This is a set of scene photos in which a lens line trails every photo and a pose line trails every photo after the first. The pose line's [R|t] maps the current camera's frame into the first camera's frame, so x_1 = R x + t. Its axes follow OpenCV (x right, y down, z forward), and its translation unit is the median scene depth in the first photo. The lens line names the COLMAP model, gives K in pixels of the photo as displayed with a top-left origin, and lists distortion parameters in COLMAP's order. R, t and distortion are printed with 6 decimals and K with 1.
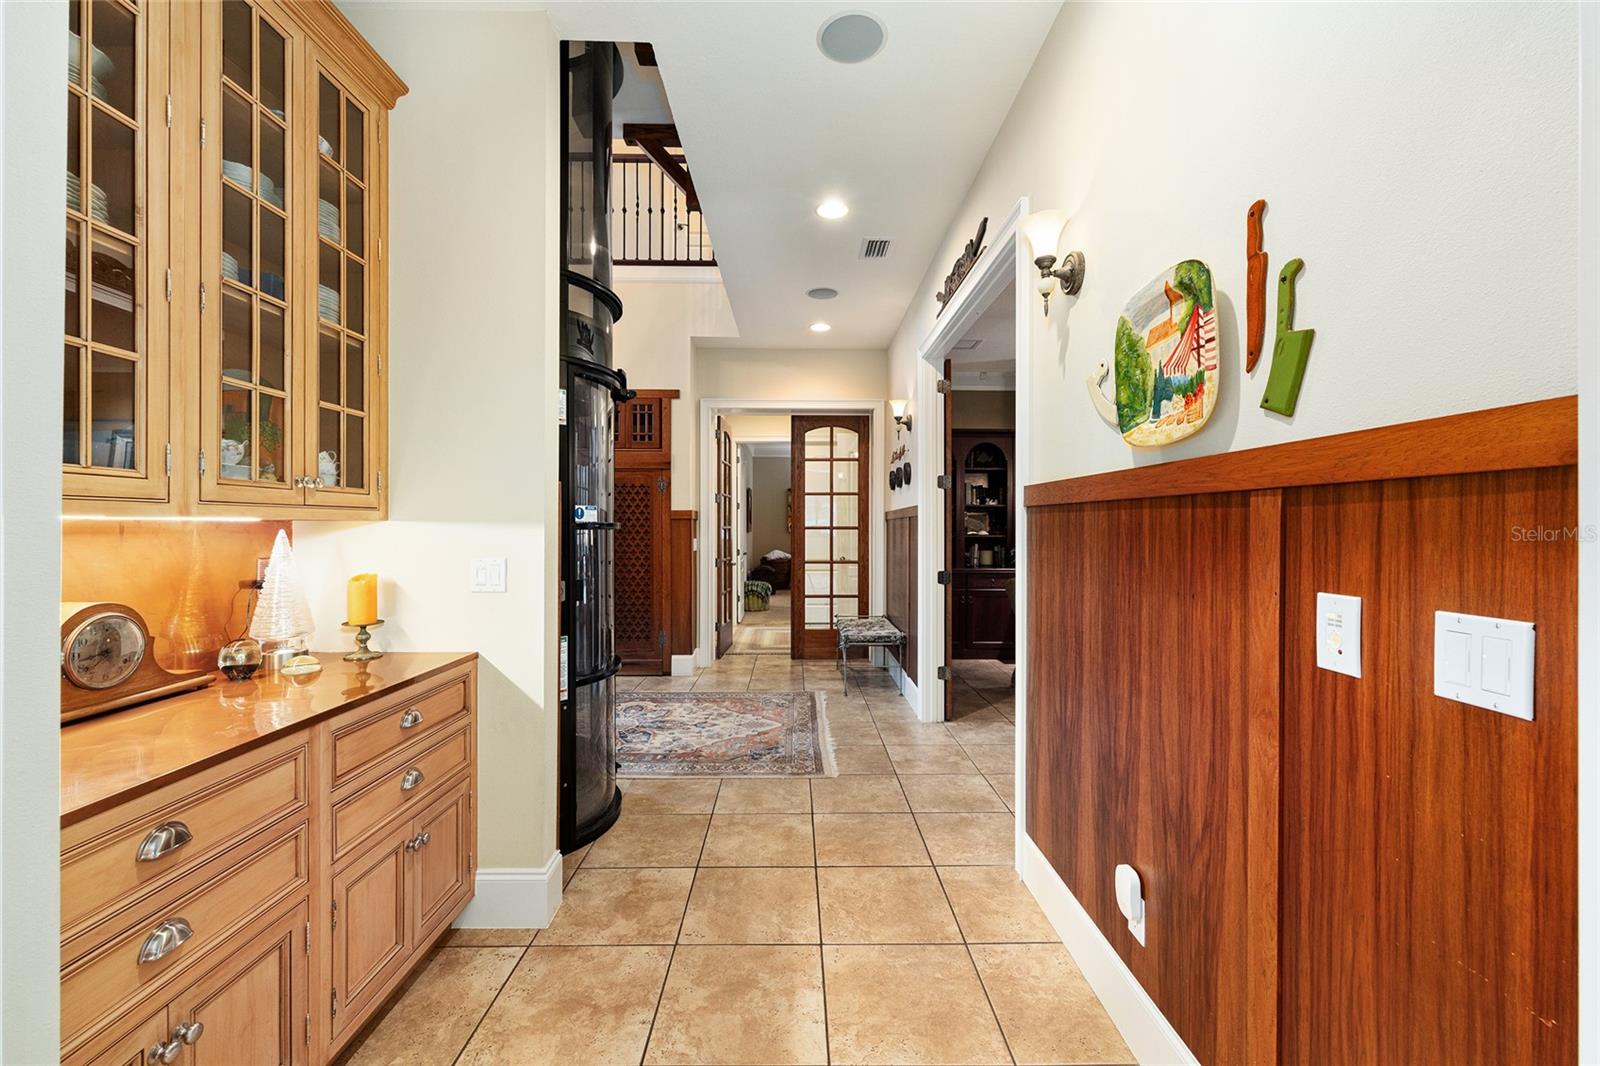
lens RADIAL K [[640.6, 0, 802.3], [0, 640.6, 526.9], [0, 0, 1]] dist [0.000028, -0.000128]
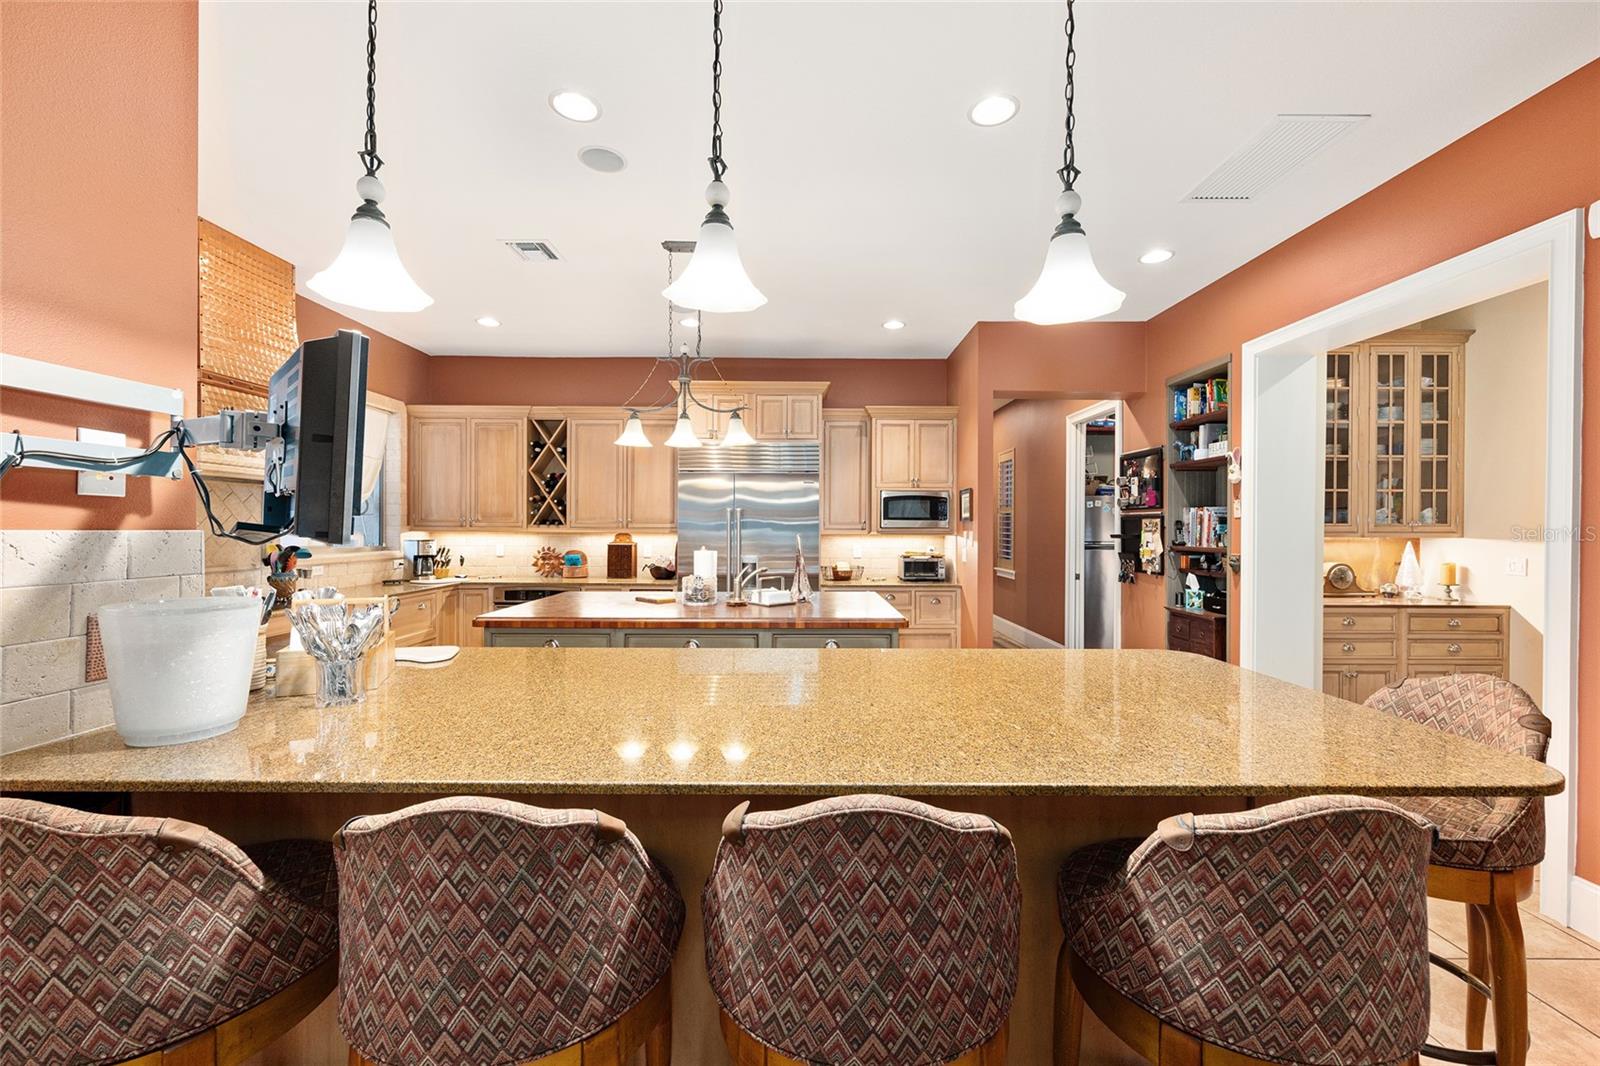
lens RADIAL K [[640.6, 0, 799.6], [0, 640.6, 531.4], [0, 0, 1]] dist [0.000028, -0.000128]
pose [[-0.027619, -0.002736, -0.999615, 1.816054], [-0.005217, 0.999983, -0.002593, -0.017495], [0.999605, 0.005143, -0.027632, -1.349134]]
